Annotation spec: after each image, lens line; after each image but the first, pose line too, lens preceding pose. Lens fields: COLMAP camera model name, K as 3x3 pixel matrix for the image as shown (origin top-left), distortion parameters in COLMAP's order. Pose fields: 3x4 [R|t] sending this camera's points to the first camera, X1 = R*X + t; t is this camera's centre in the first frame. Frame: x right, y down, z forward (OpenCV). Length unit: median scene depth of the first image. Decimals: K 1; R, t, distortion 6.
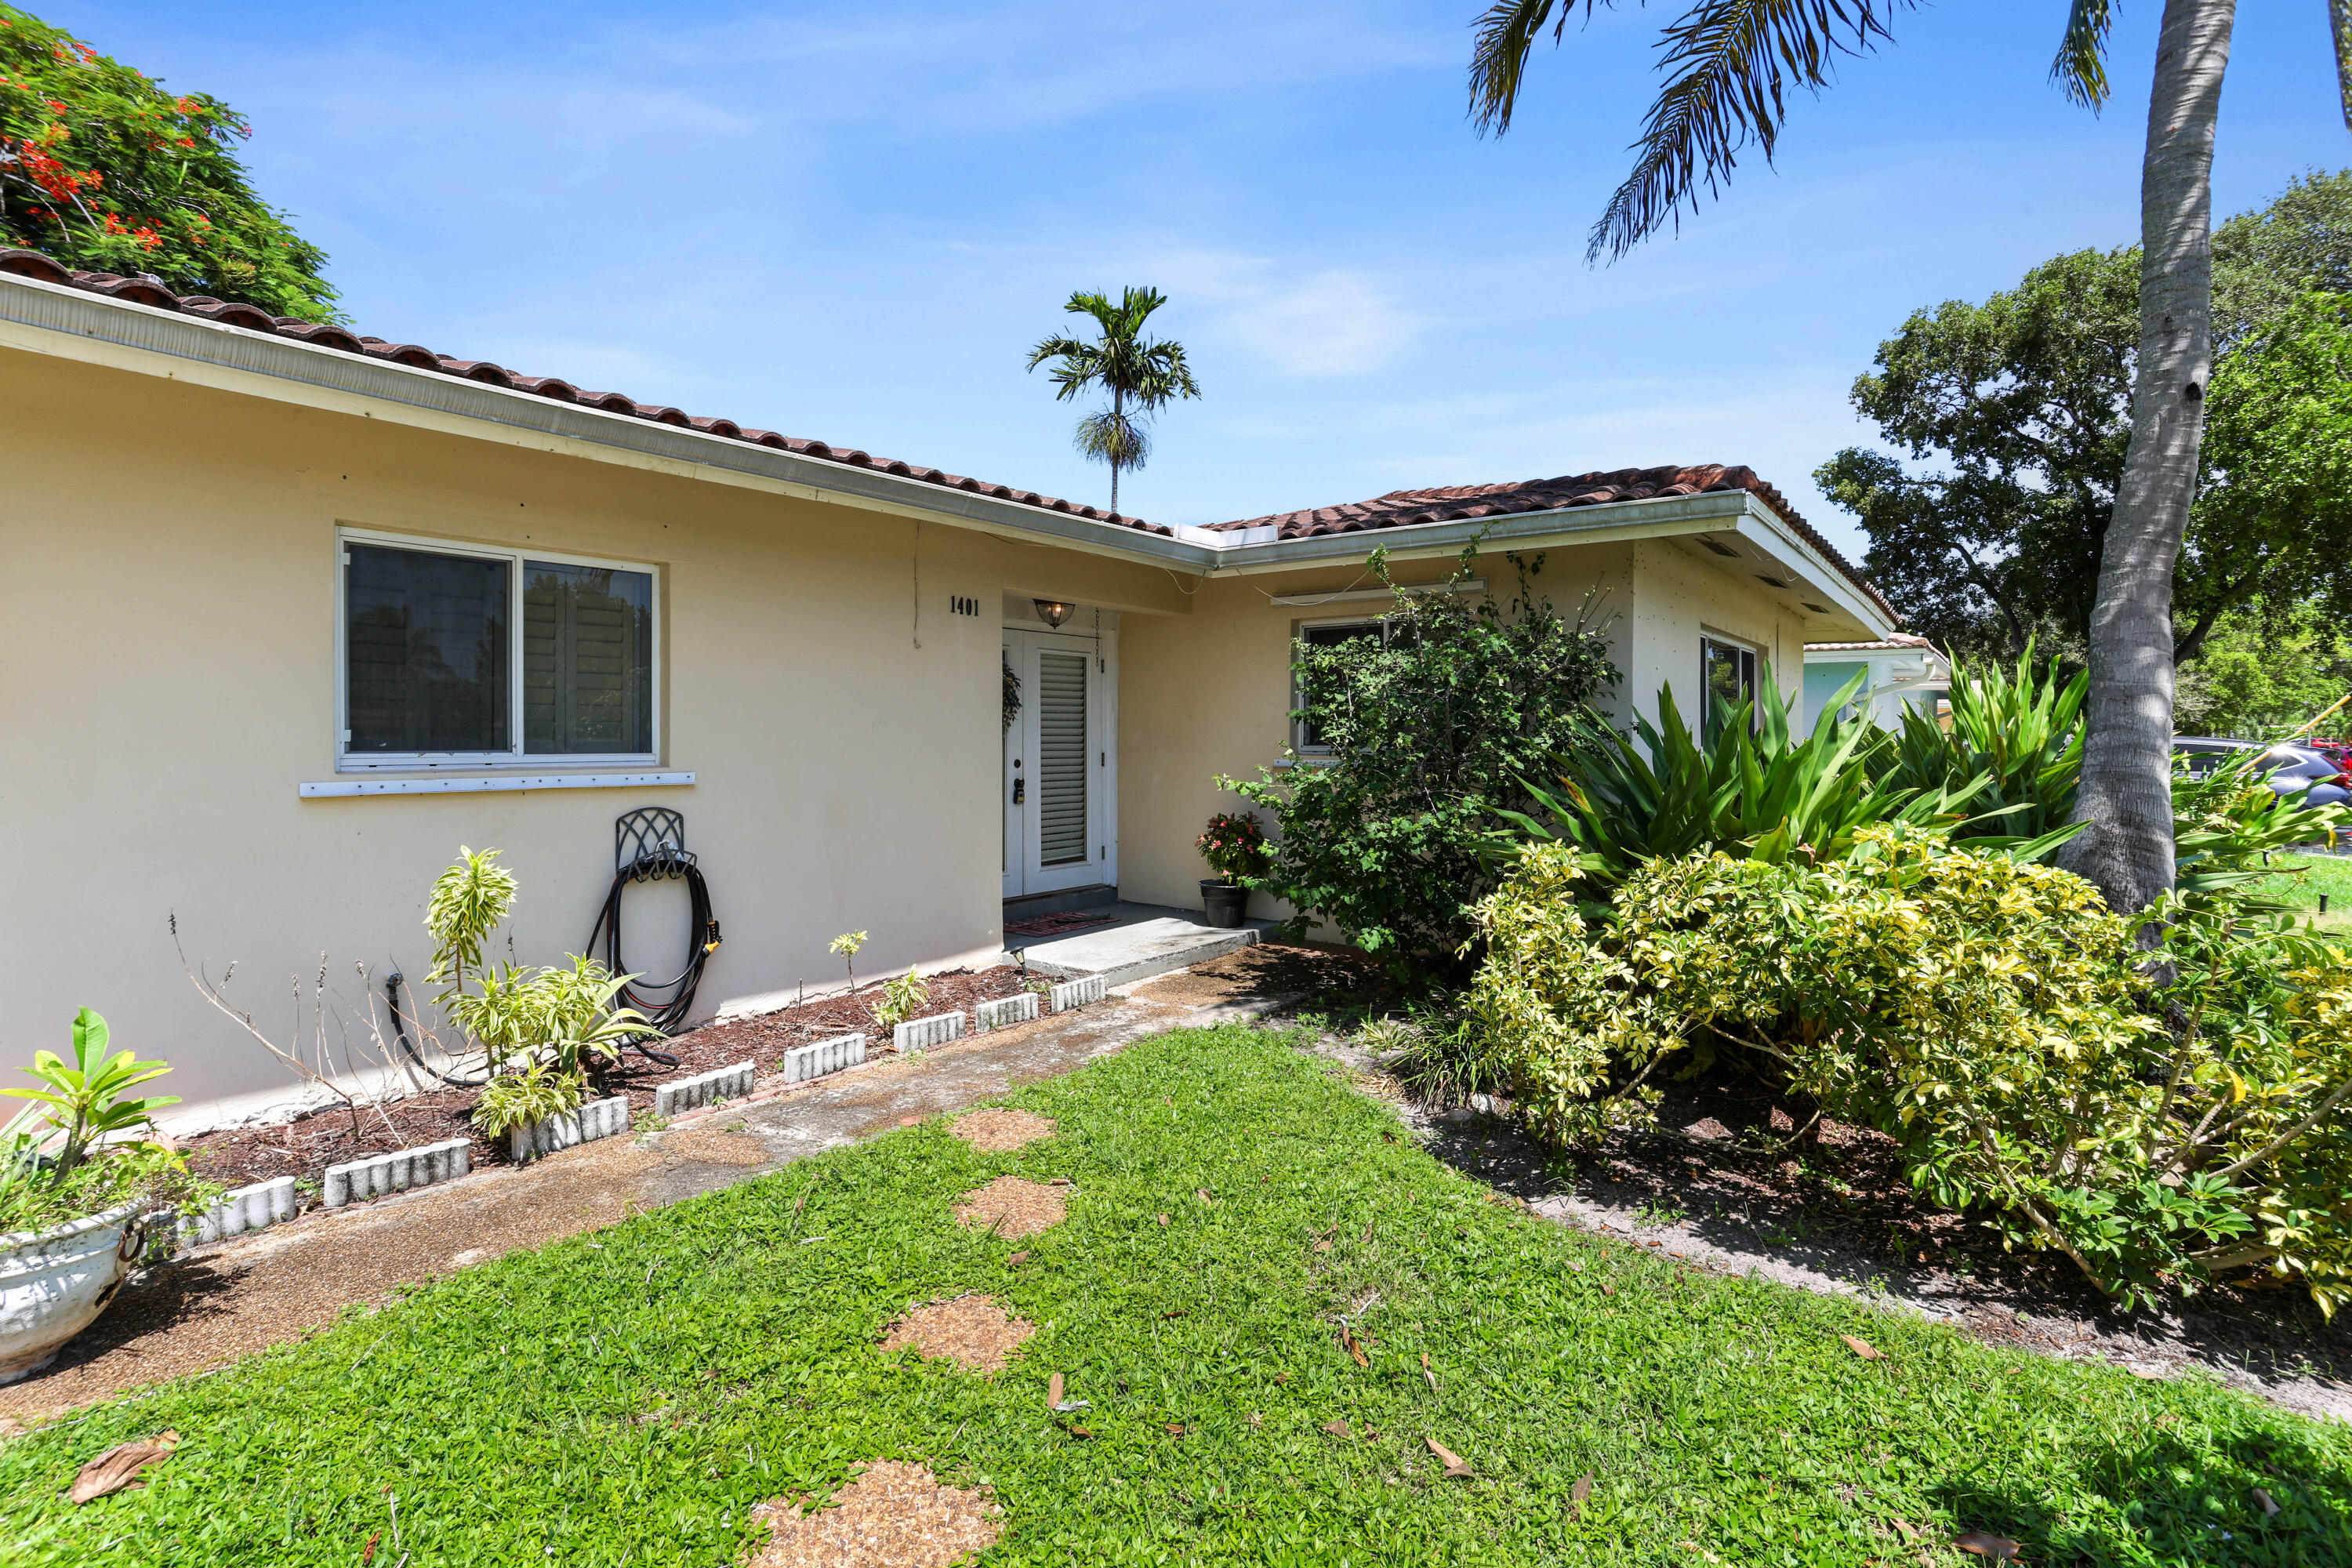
lens RADIAL K [[1169.9, 0, 1169.6], [0, 1169.9, 770.6], [0, 0, 1]] dist [-0.067377, 0.044583]
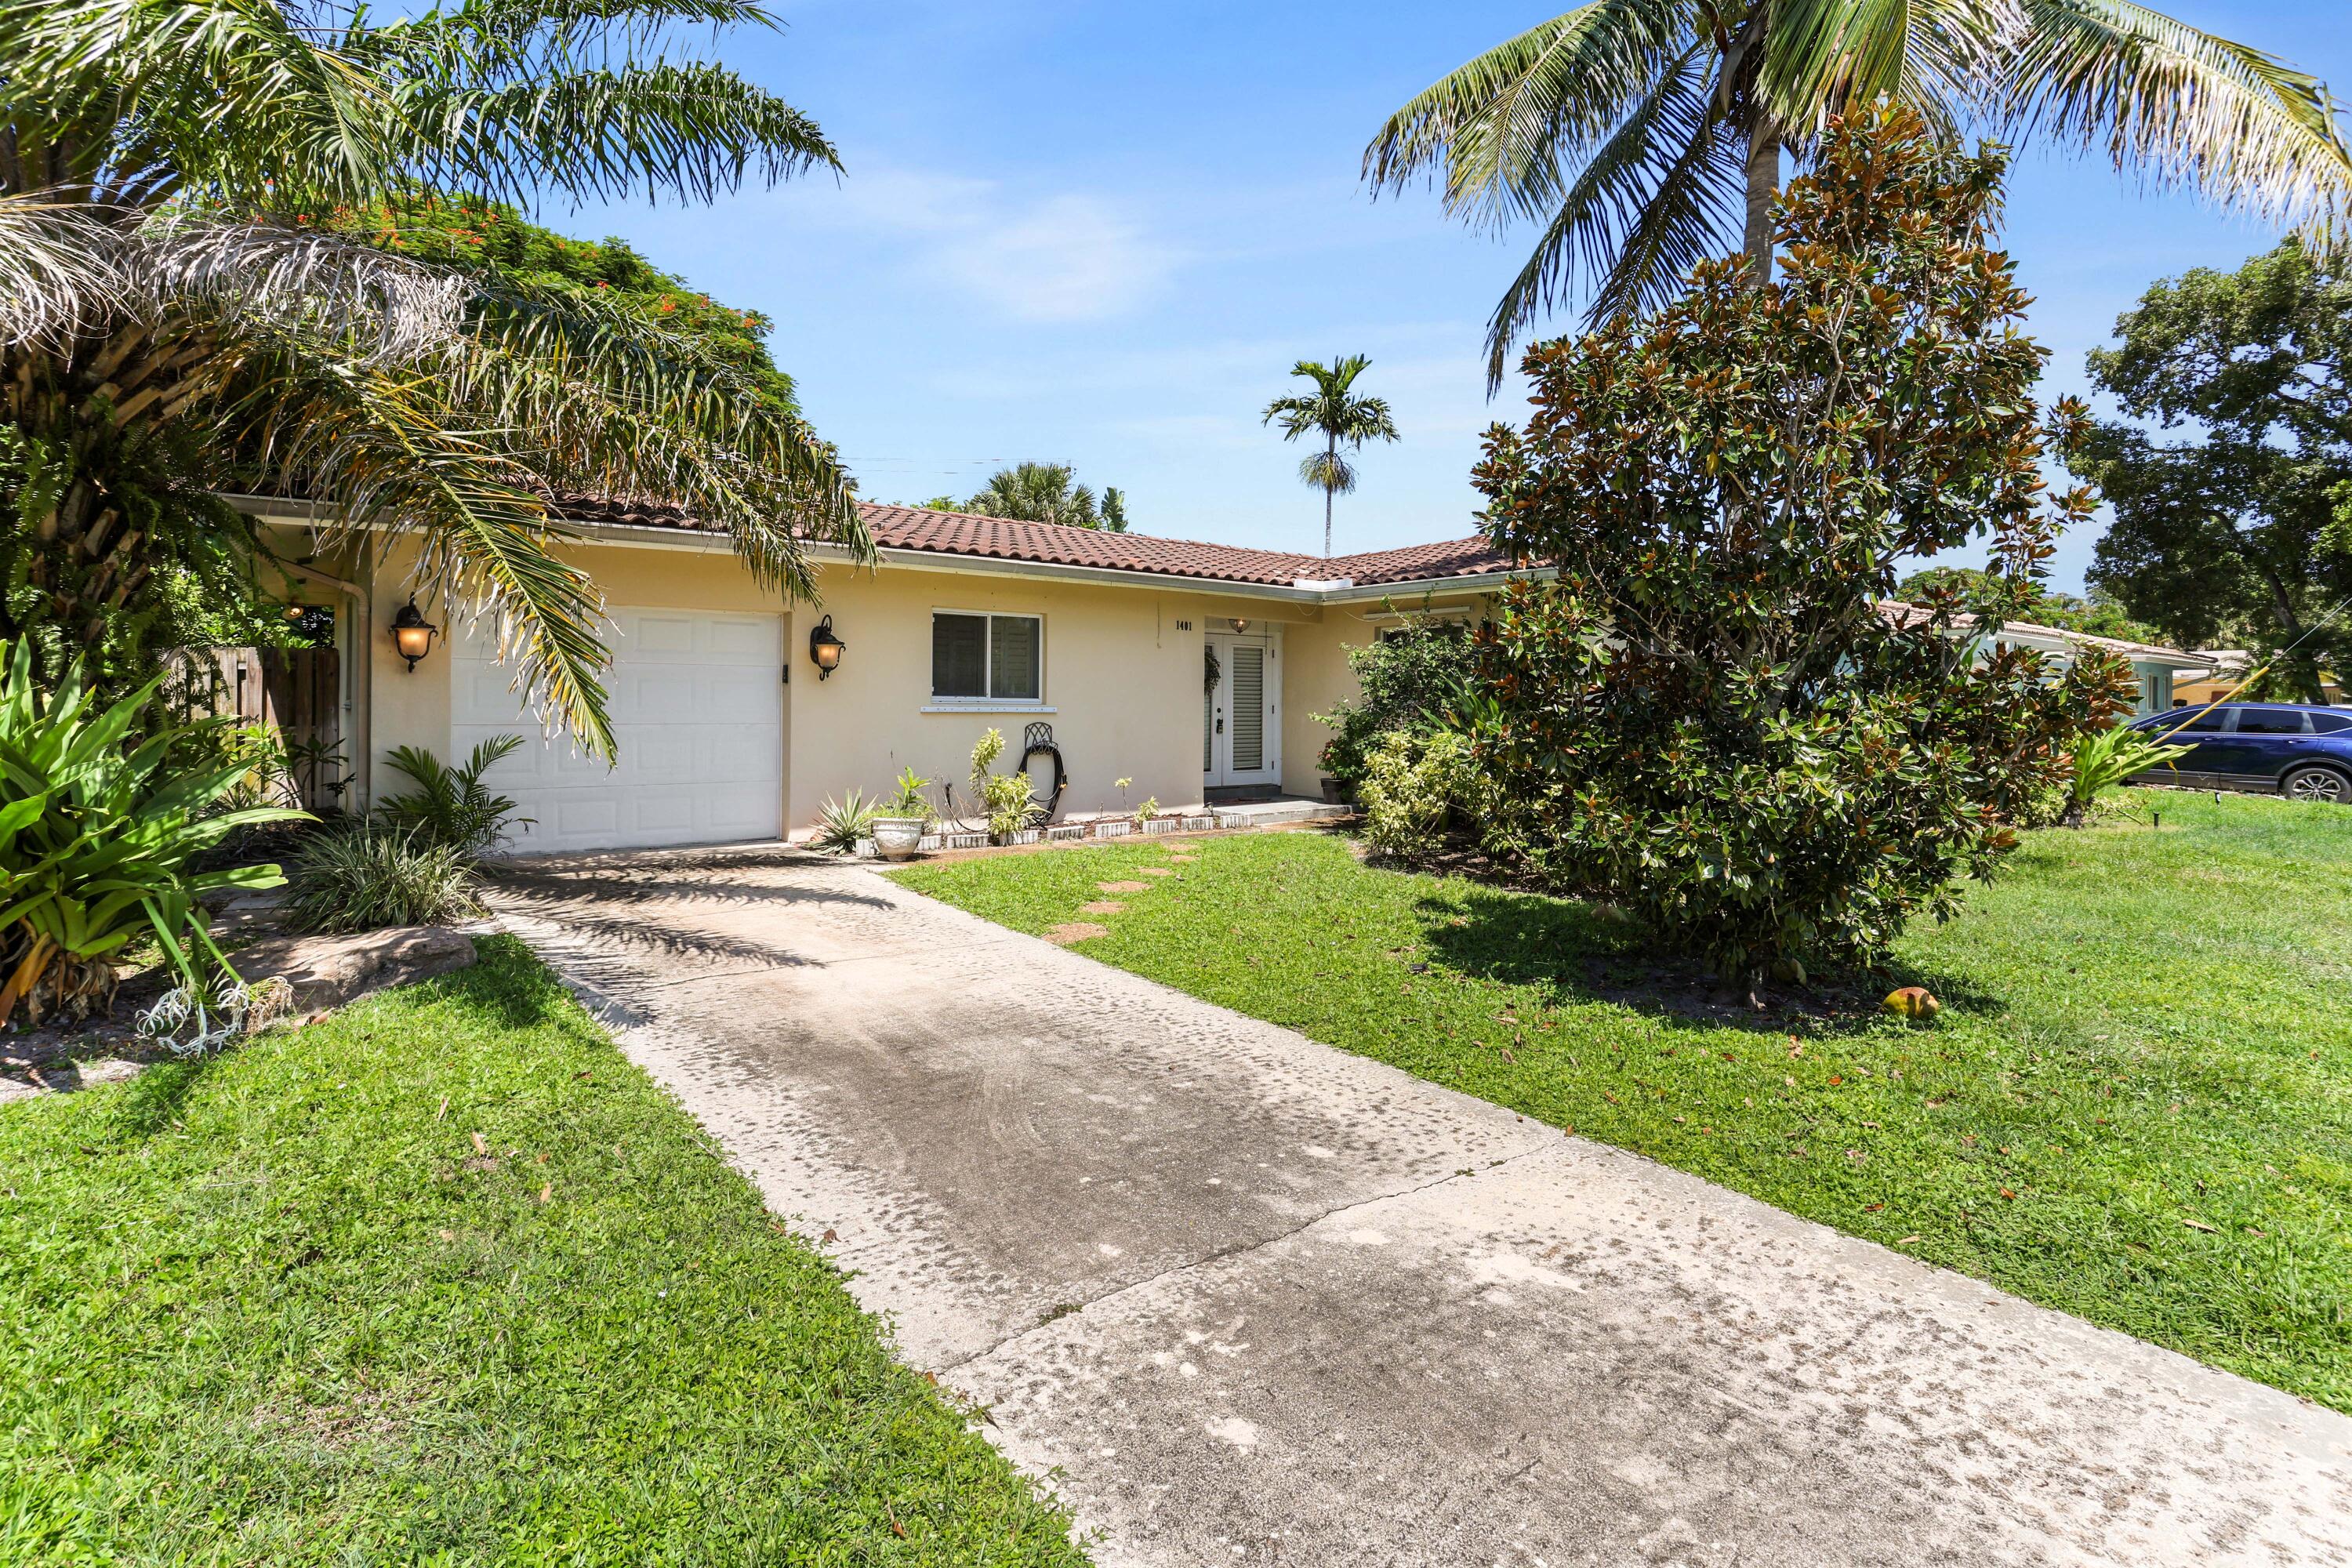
lens RADIAL K [[1169.9, 0, 1169.6], [0, 1169.9, 770.6], [0, 0, 1]] dist [-0.067377, 0.044583]
pose [[0.972134, 0.015304, -0.233924, 0.093974], [-0.010055, 0.999670, 0.023618, 0.019371], [0.234209, -0.020608, 0.971968, -0.325306]]
